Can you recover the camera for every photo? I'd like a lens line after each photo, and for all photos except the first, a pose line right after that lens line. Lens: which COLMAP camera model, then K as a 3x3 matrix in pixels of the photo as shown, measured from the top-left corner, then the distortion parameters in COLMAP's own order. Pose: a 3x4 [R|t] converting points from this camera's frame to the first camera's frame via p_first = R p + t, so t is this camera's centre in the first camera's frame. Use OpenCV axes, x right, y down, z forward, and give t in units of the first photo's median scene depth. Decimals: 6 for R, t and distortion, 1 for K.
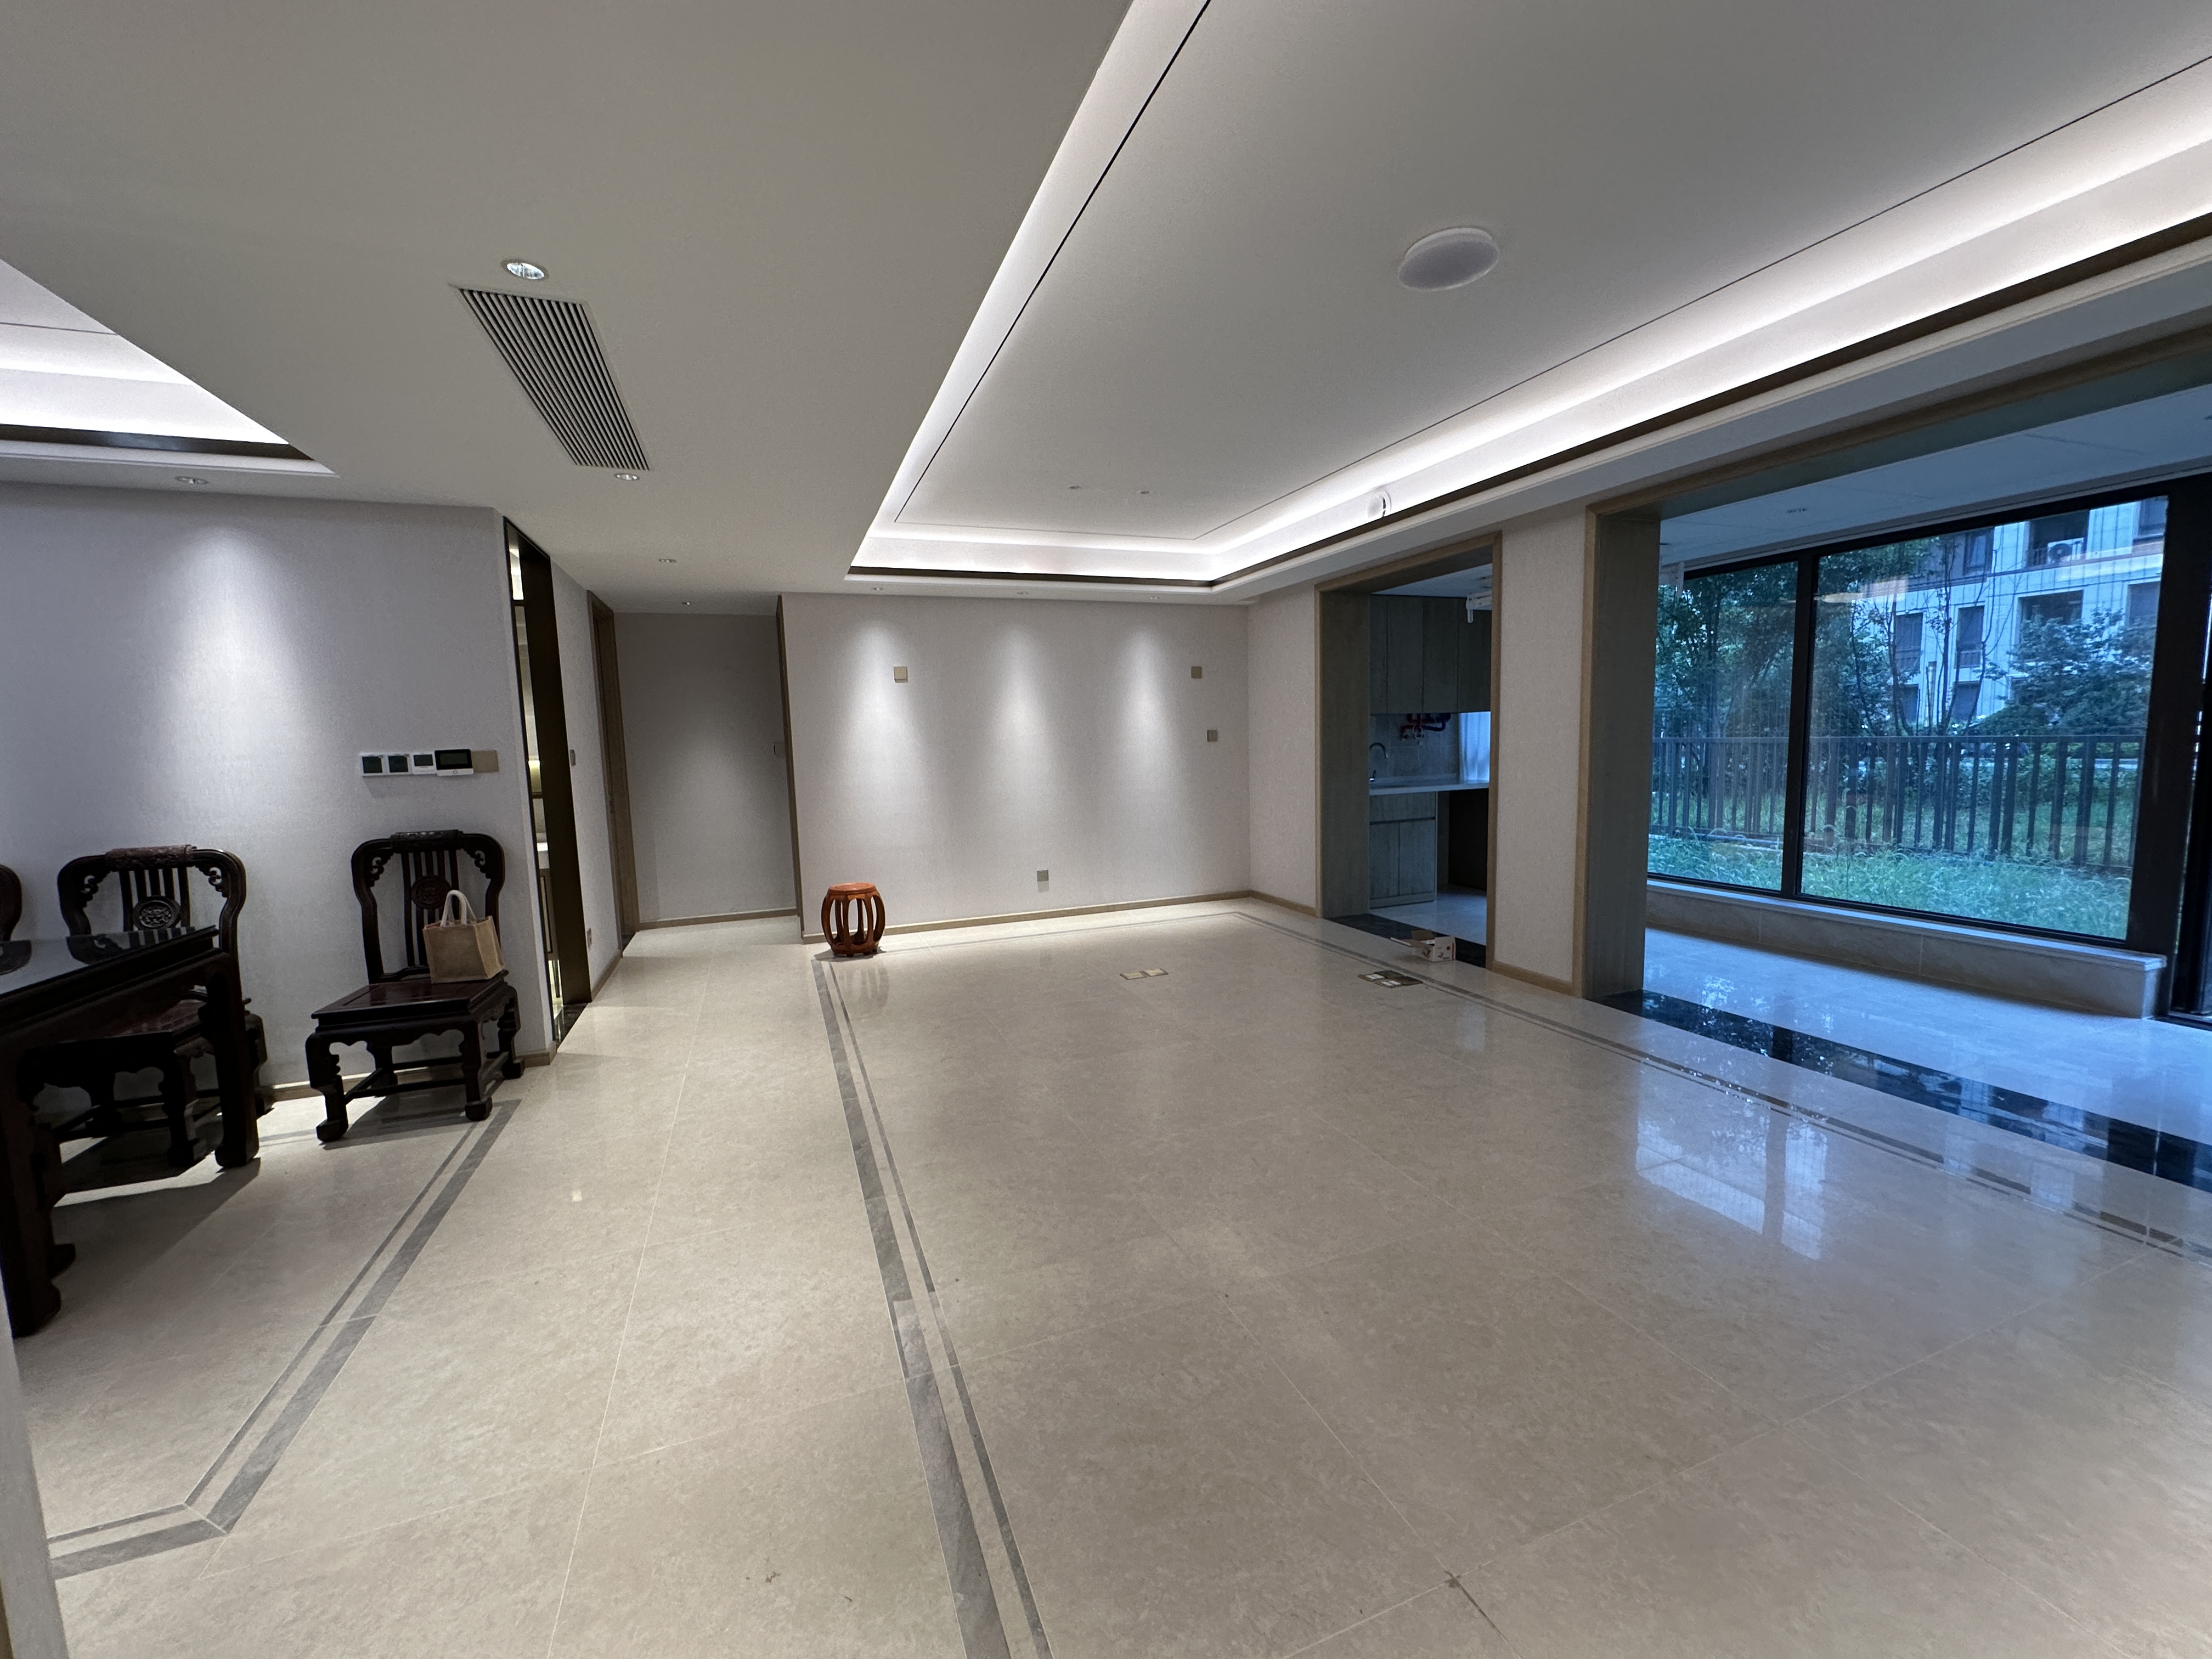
lens RADIAL K [[885.2, 0, 1107.0], [0, 885.2, 837.9], [0, 0, 1]] dist [-0.000861, 0.000053]
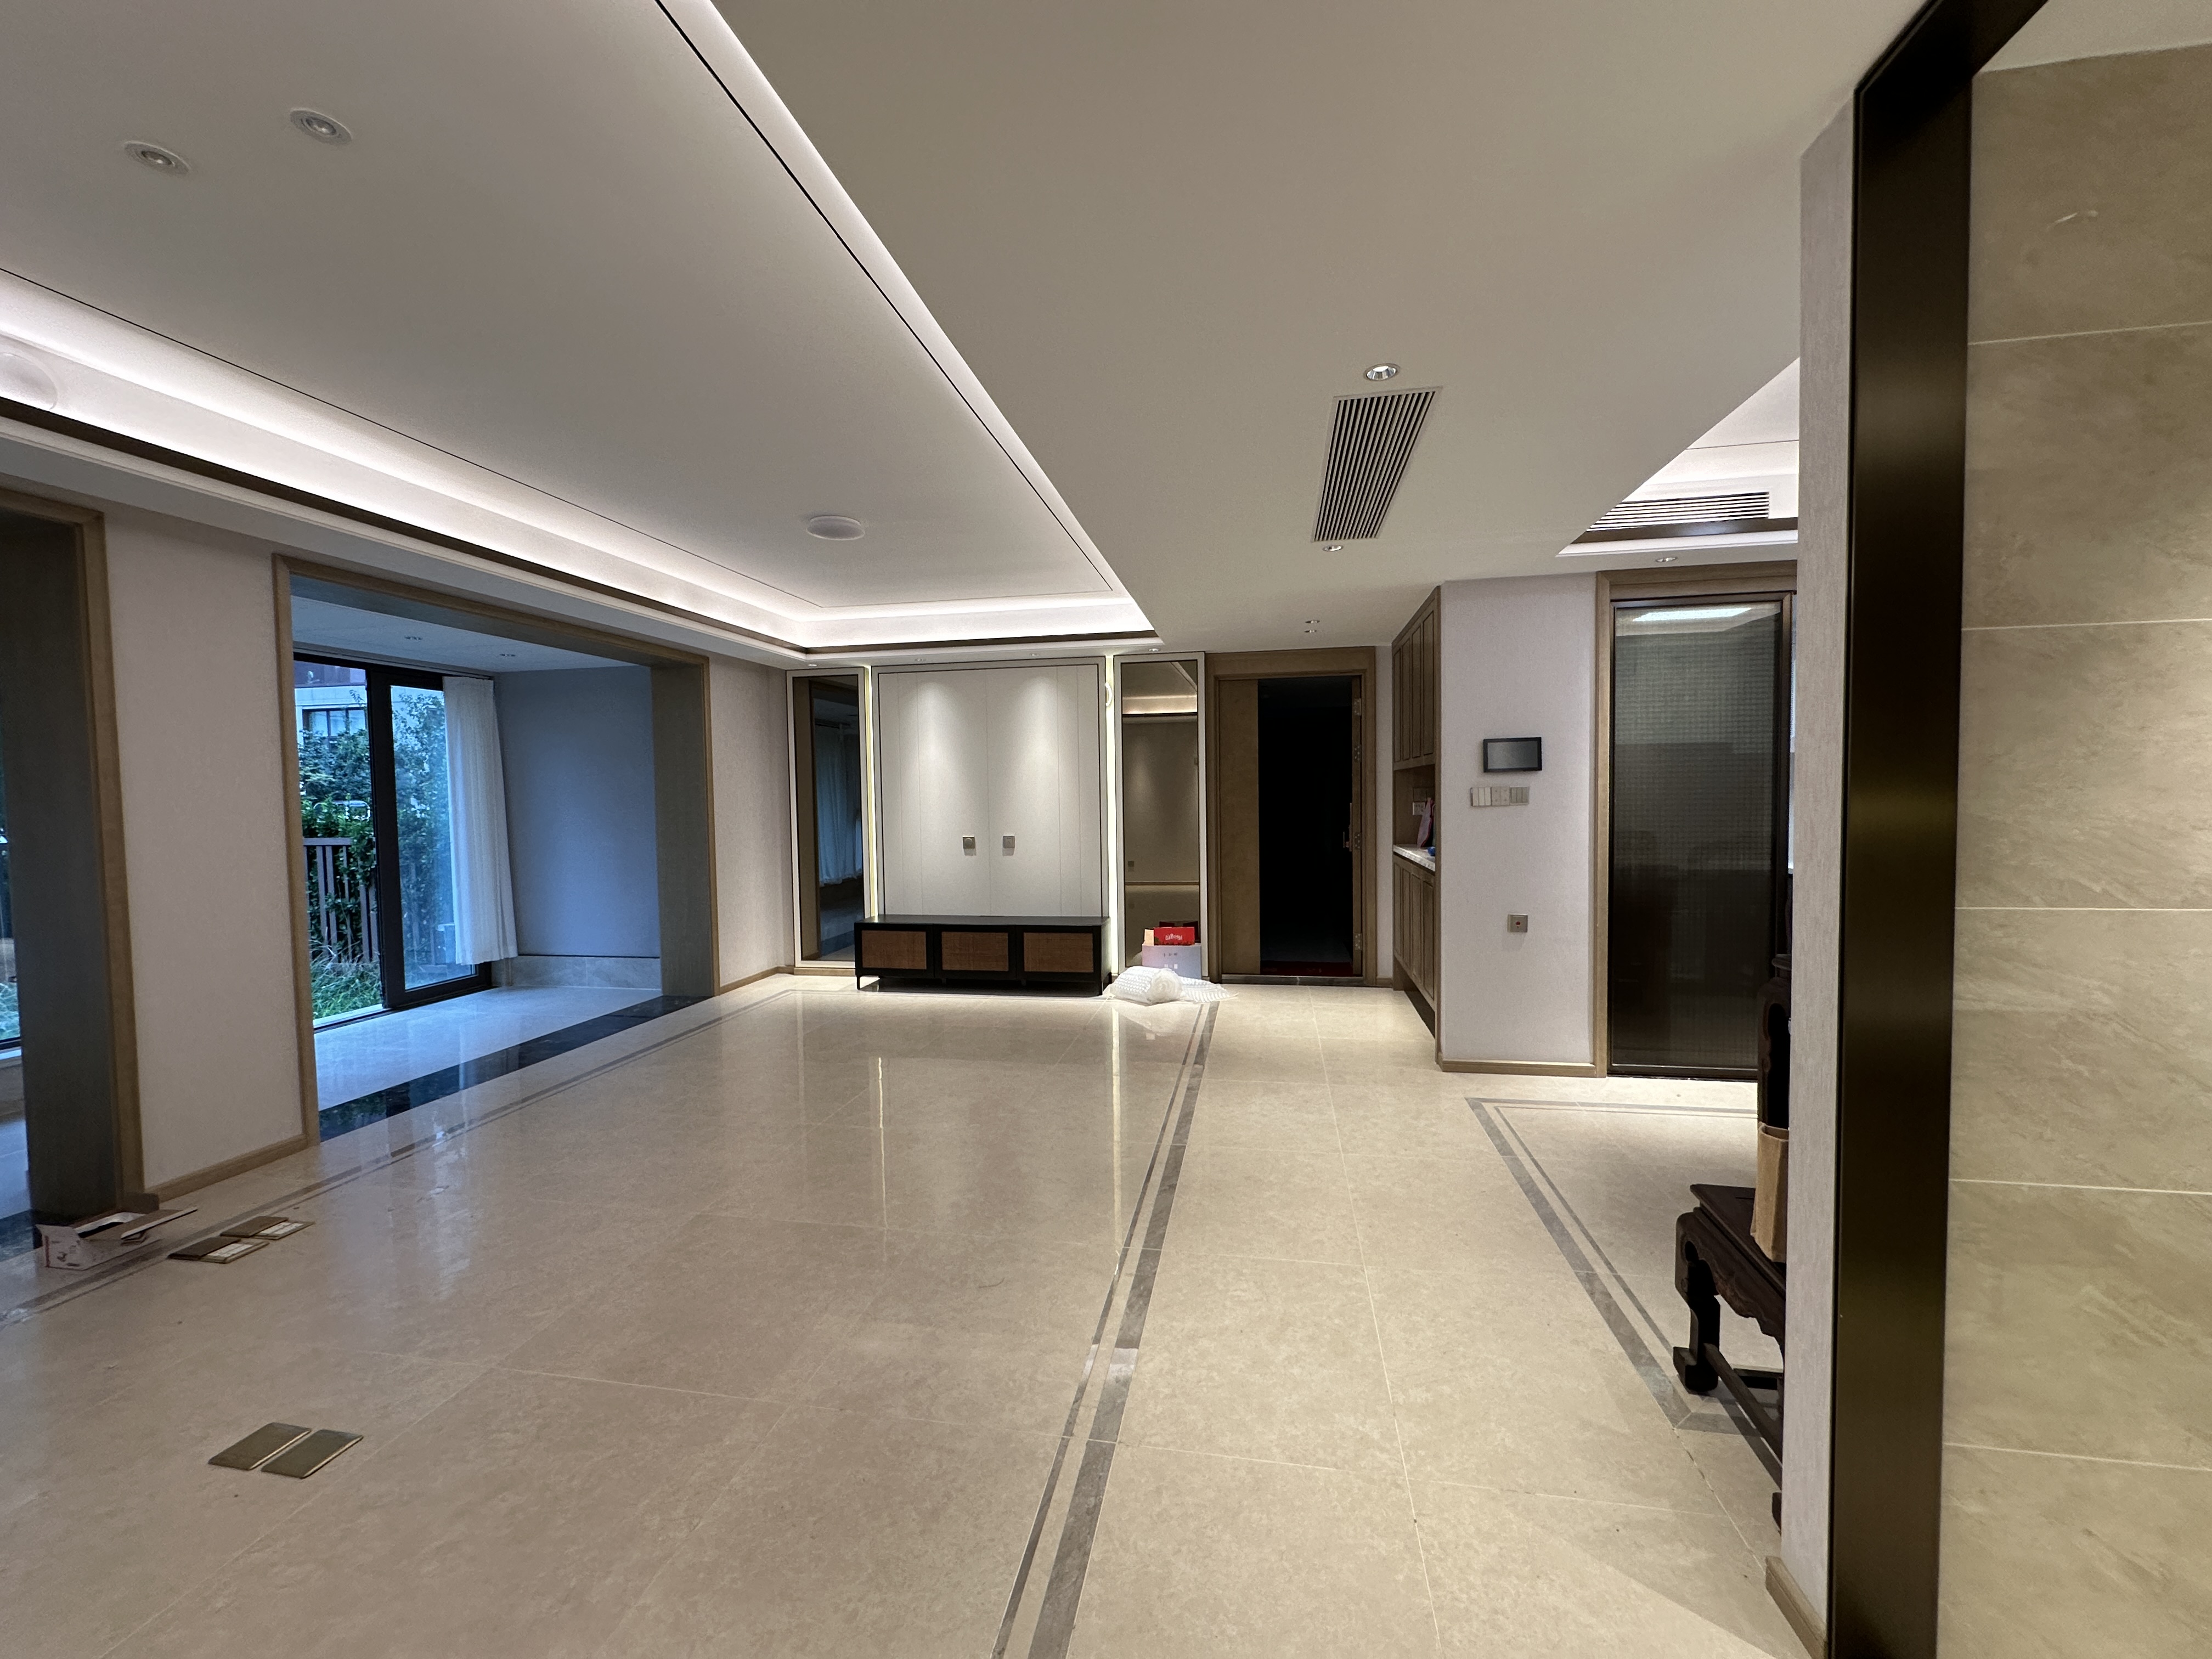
lens RADIAL K [[885.2, 0, 1106.6], [0, 885.2, 830.9], [0, 0, 1]] dist [-0.000861, 0.000053]
pose [[-0.850801, 0.017669, 0.525191, -0.707125], [0.099684, 0.986714, 0.128291, -0.183456], [-0.515947, 0.161503, -0.841259, 1.699471]]
